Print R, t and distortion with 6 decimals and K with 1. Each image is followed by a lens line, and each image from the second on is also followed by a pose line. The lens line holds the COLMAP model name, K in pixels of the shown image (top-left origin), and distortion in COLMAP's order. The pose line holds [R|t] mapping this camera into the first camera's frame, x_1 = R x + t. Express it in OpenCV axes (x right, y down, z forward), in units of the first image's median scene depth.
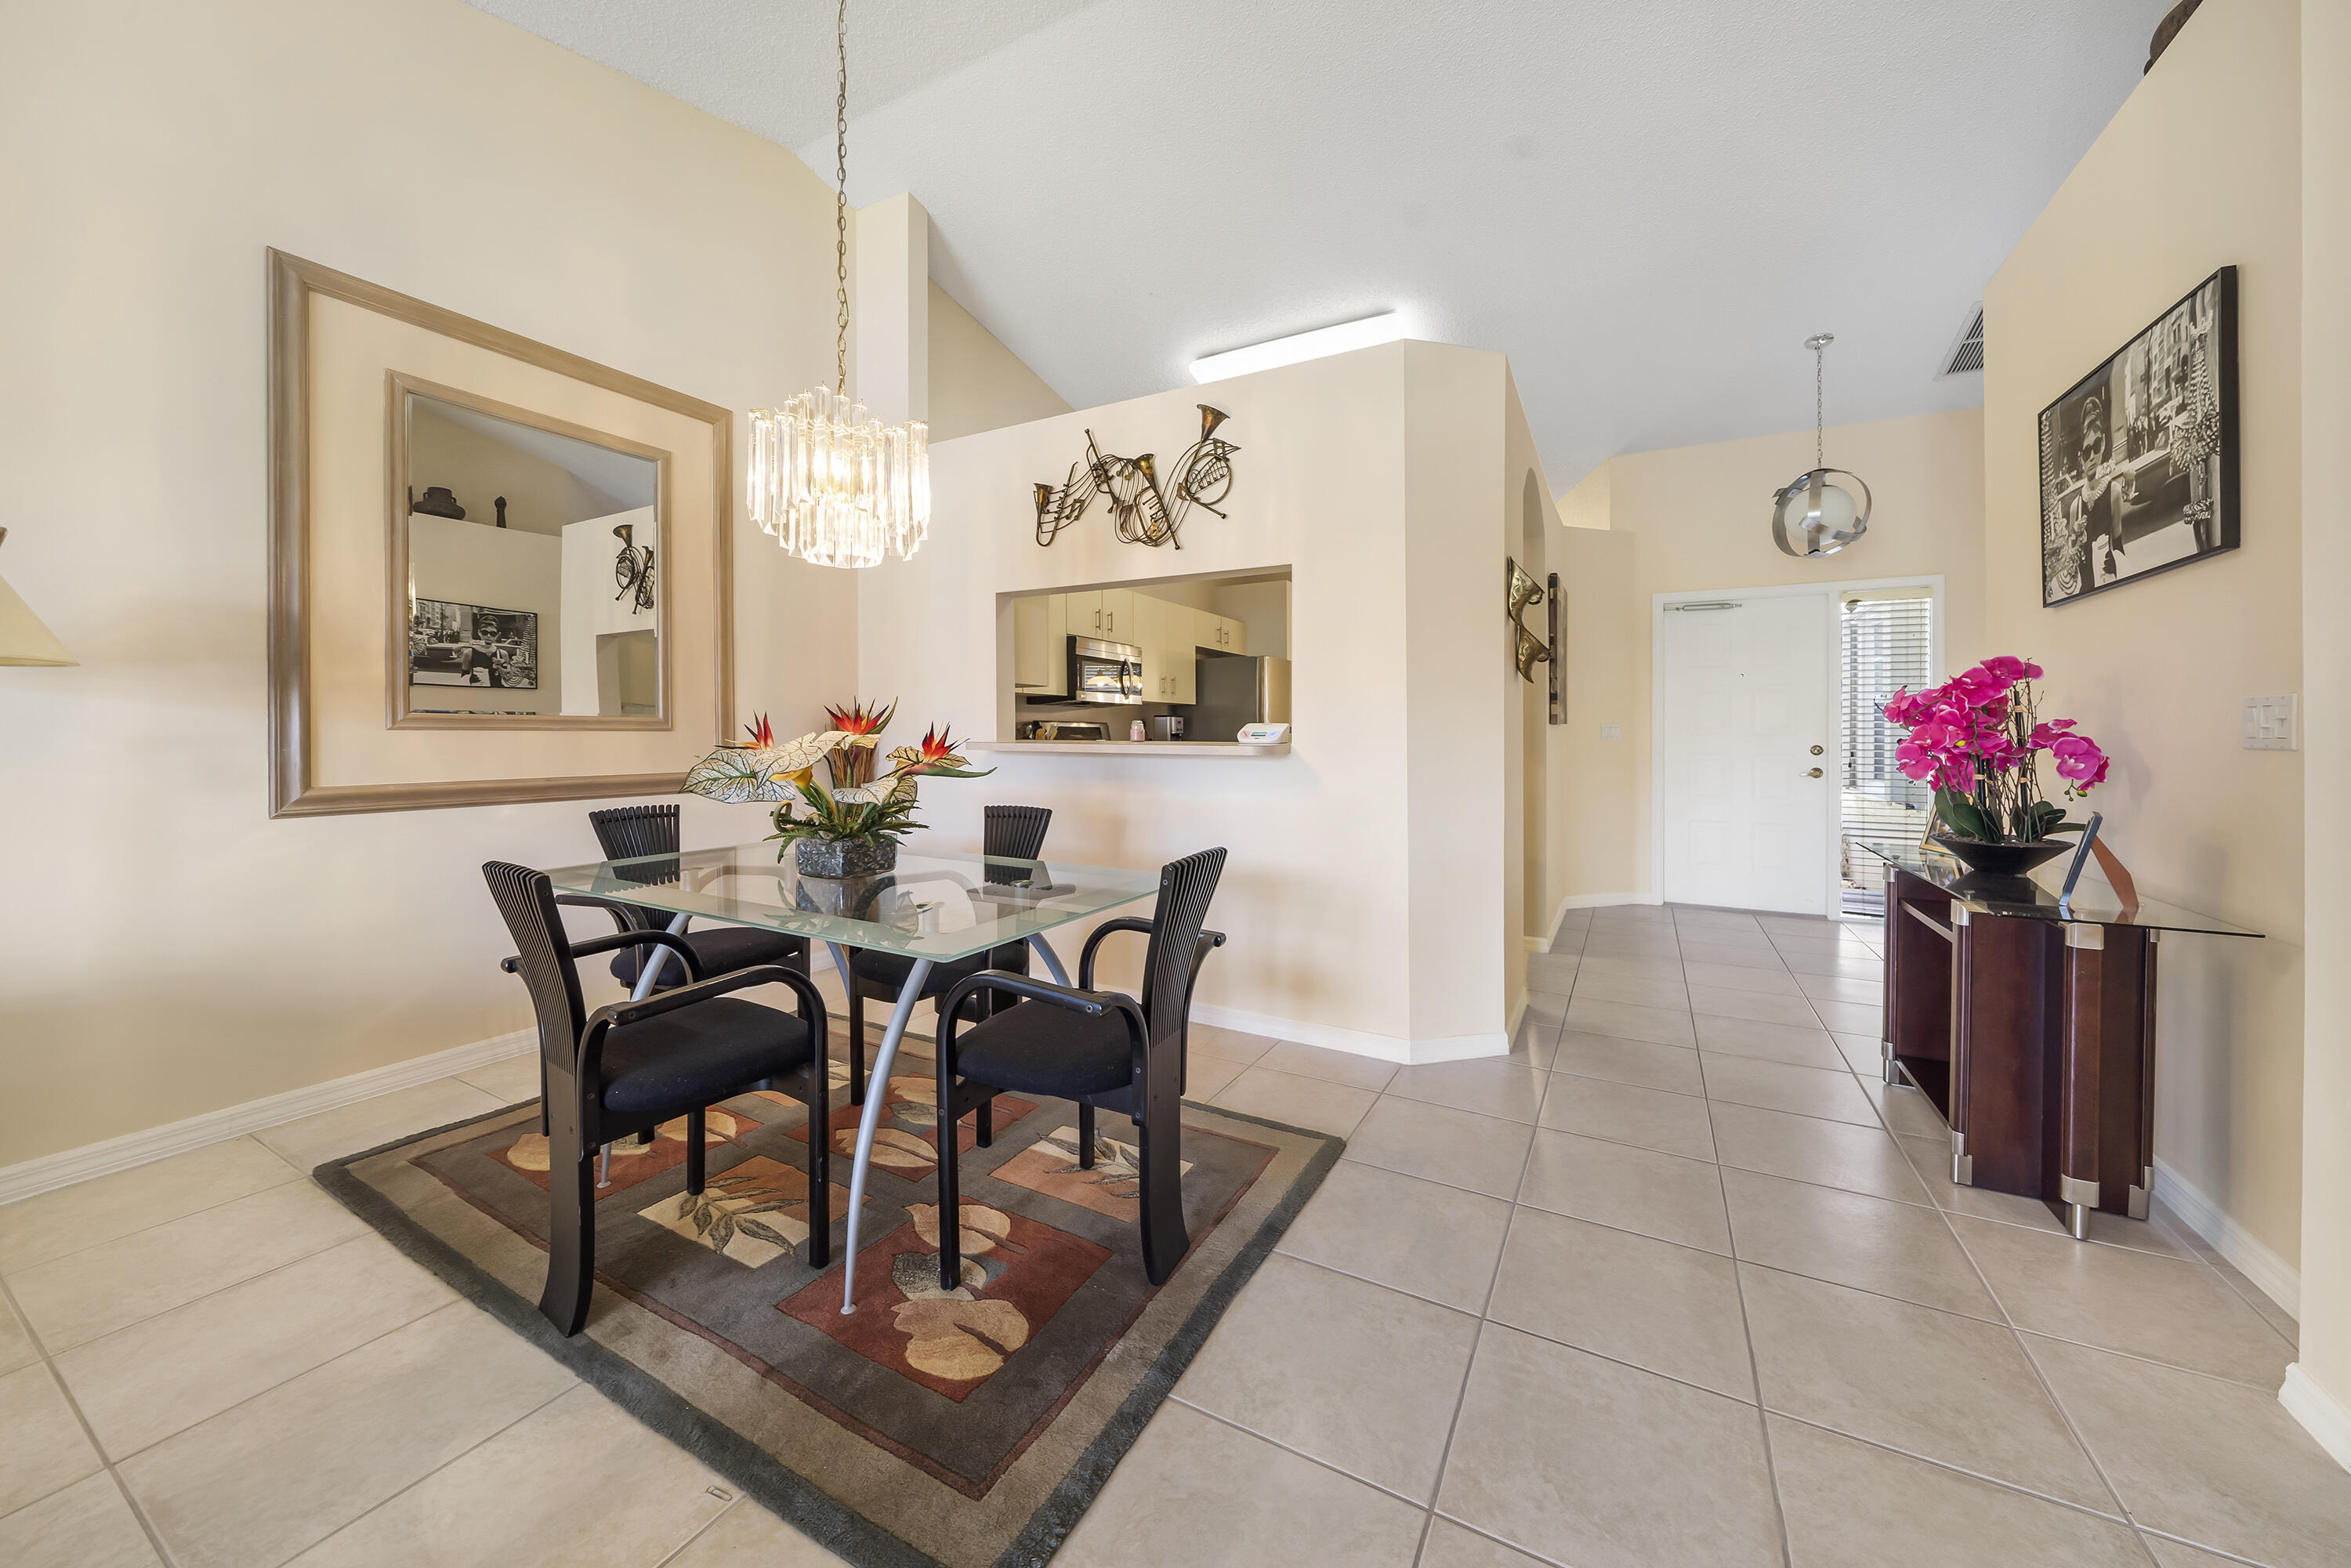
lens RADIAL K [[816.0, 0, 1219.0], [0, 816.0, 729.2], [0, 0, 1]] dist [-0.007217, 0.000061]
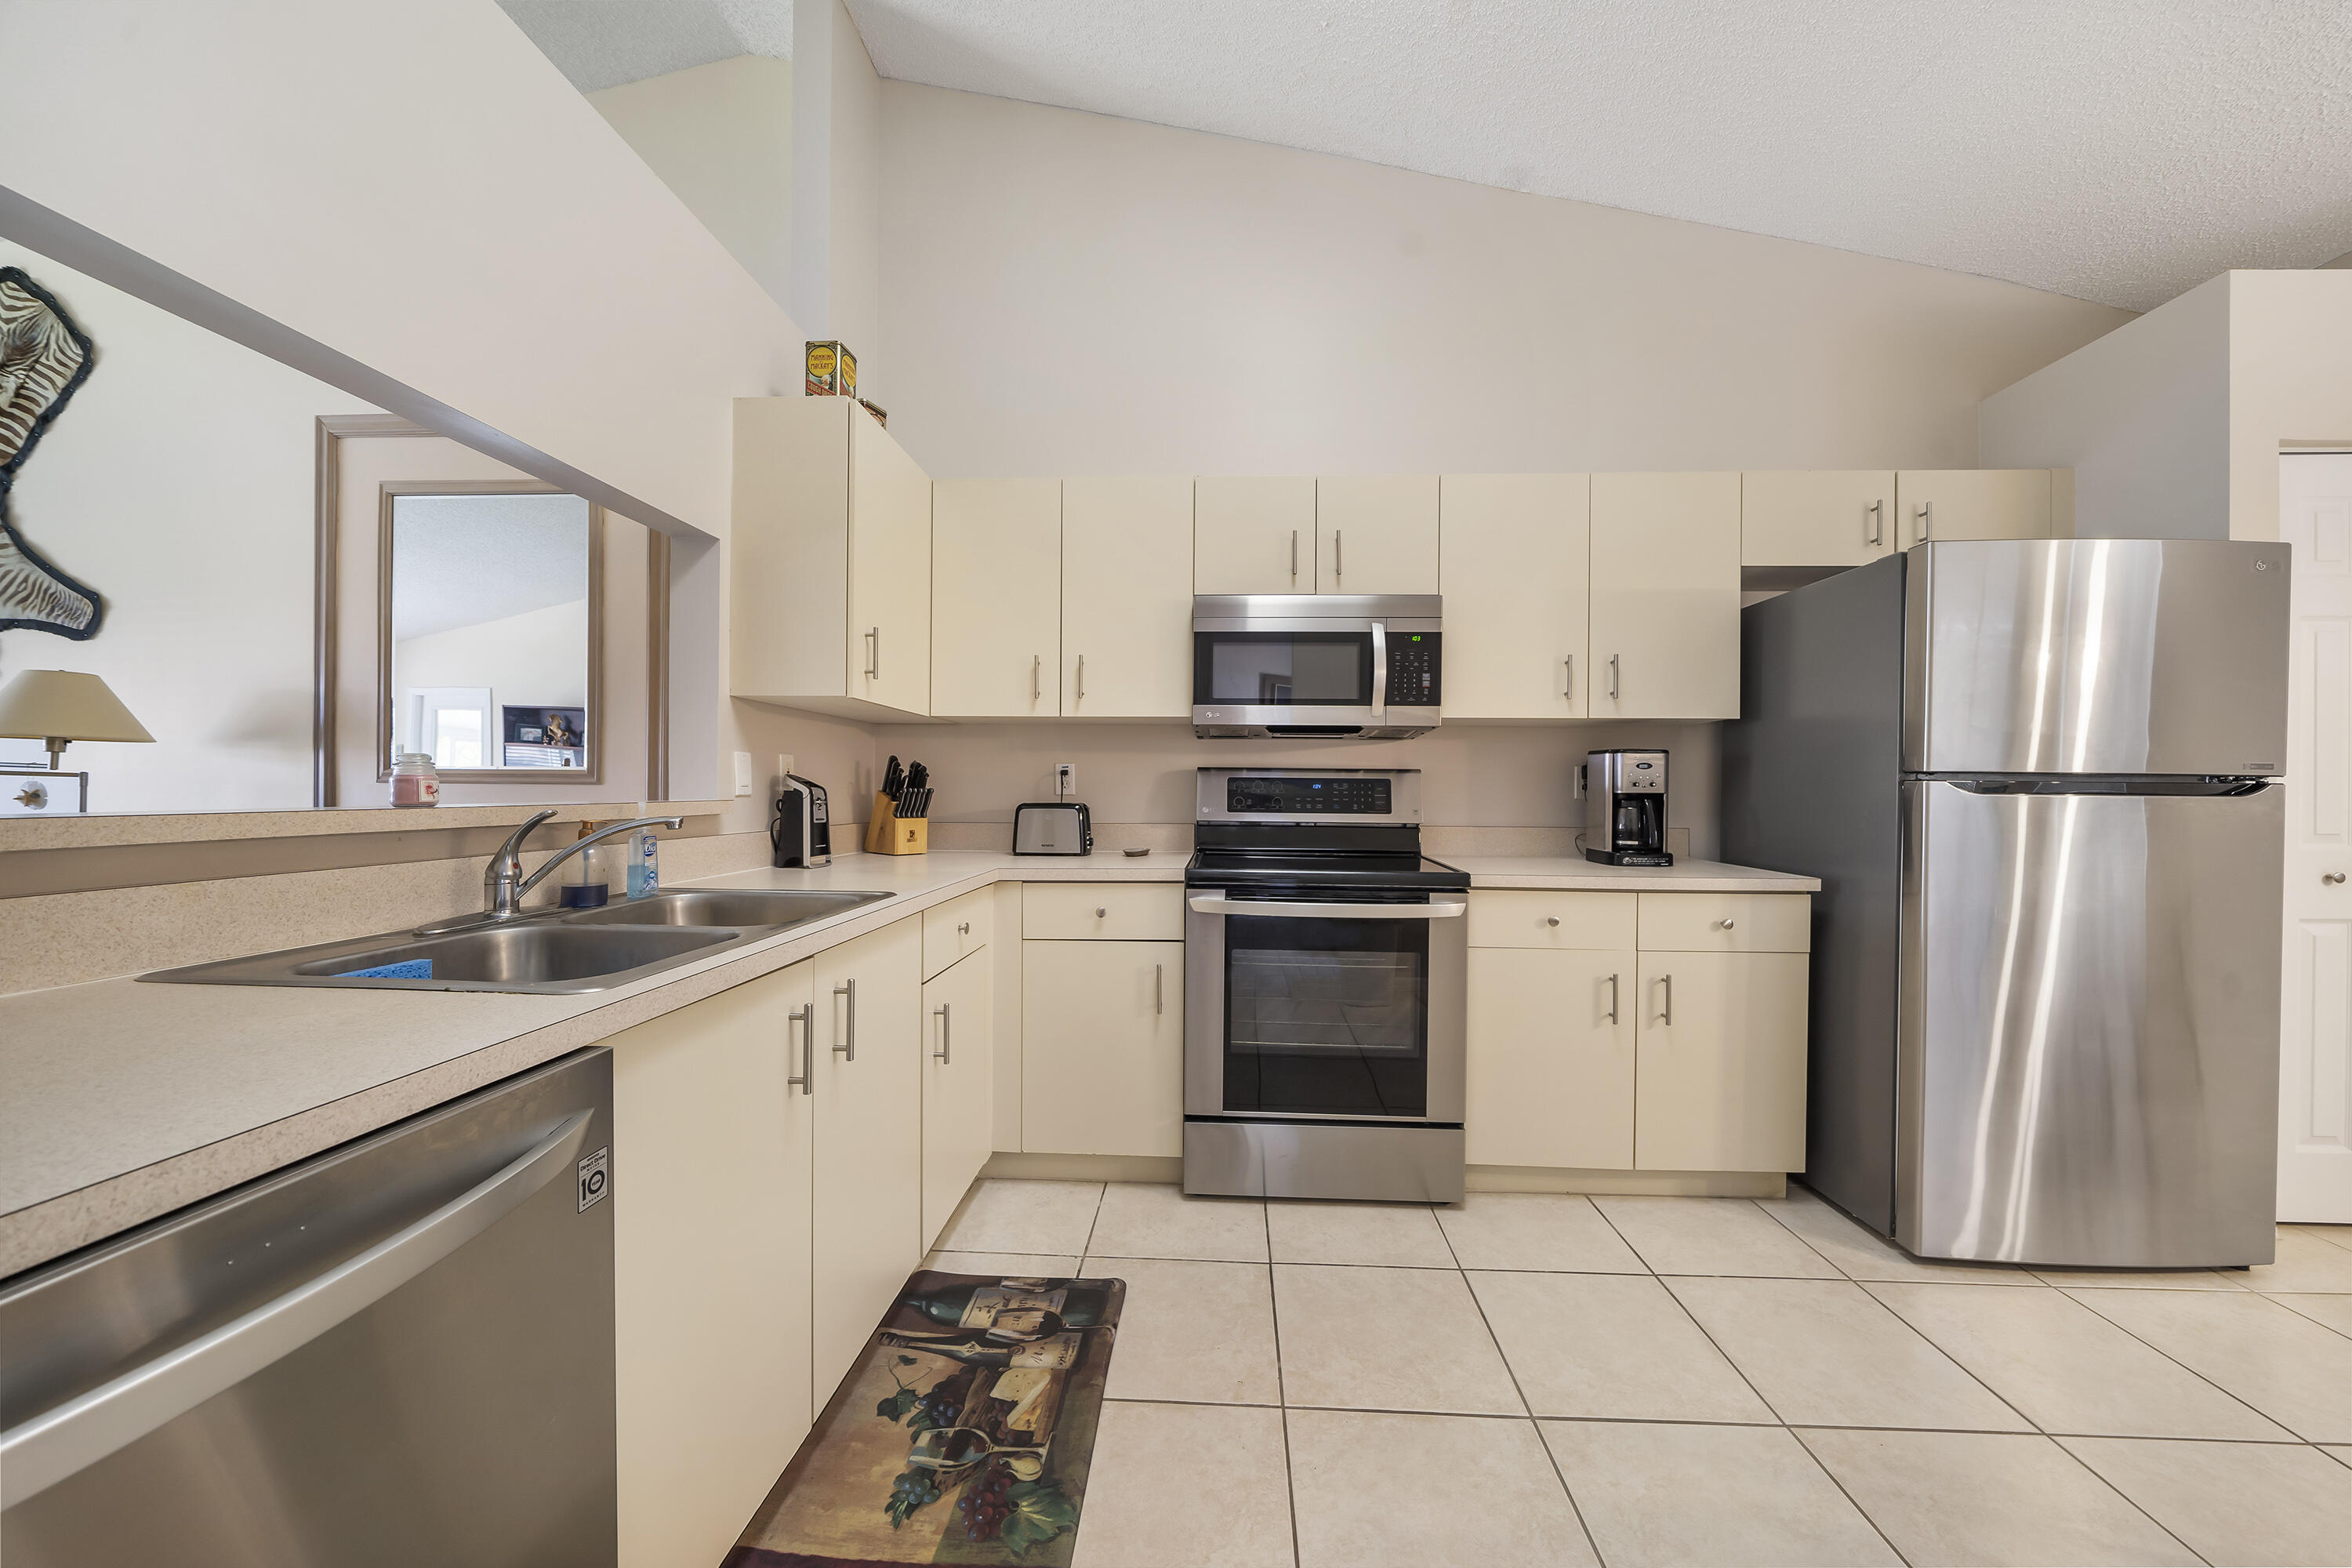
lens RADIAL K [[816.4, 0, 1193.3], [0, 816.4, 791.9], [0, 0, 1]] dist [-0.007217, 0.000061]
pose [[0.429206, 0.001390, -0.903206, 0.462847], [0.001354, 0.999997, 0.002183, 0.010765], [0.903206, -0.002160, 0.429203, 1.272680]]
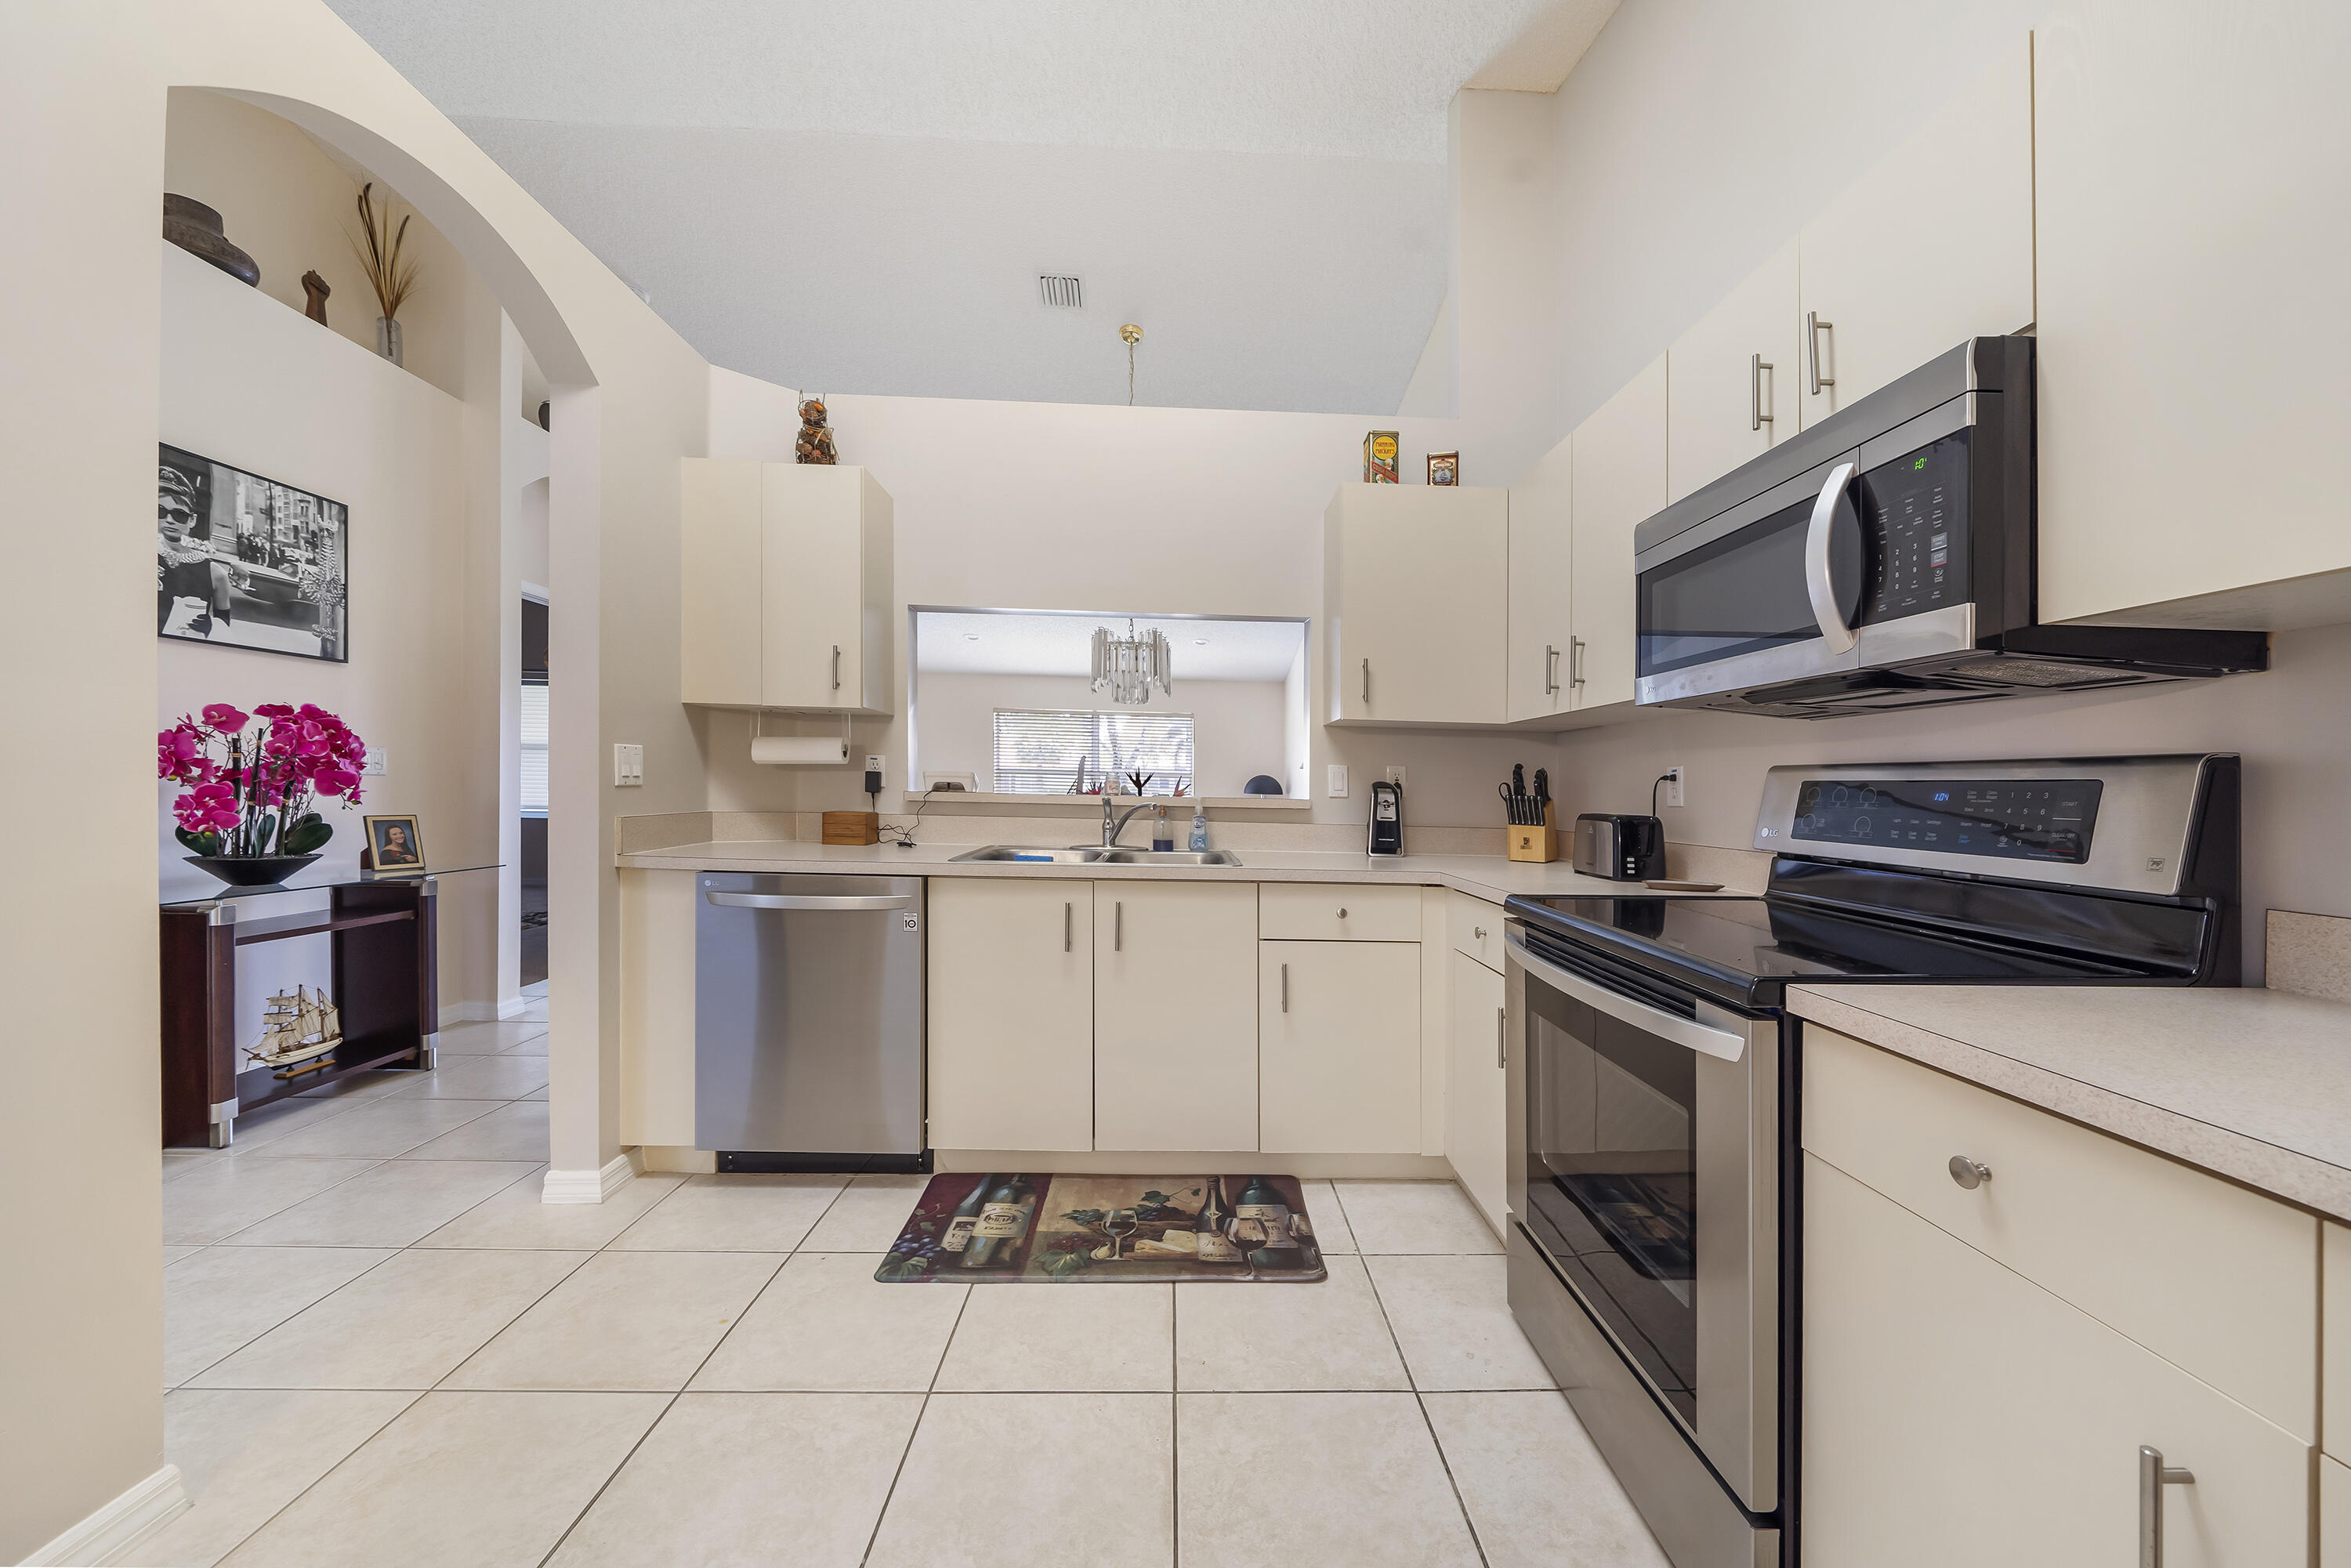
lens RADIAL K [[816.0, 0, 1193.9], [0, 816.0, 803.8], [0, 0, 1]] dist [-0.007217, 0.000061]
pose [[-0.870064, -0.014156, -0.492735, 0.273438], [-0.023424, 0.999646, 0.012642, 0.014845], [0.492381, 0.022541, -0.870088, 2.008920]]
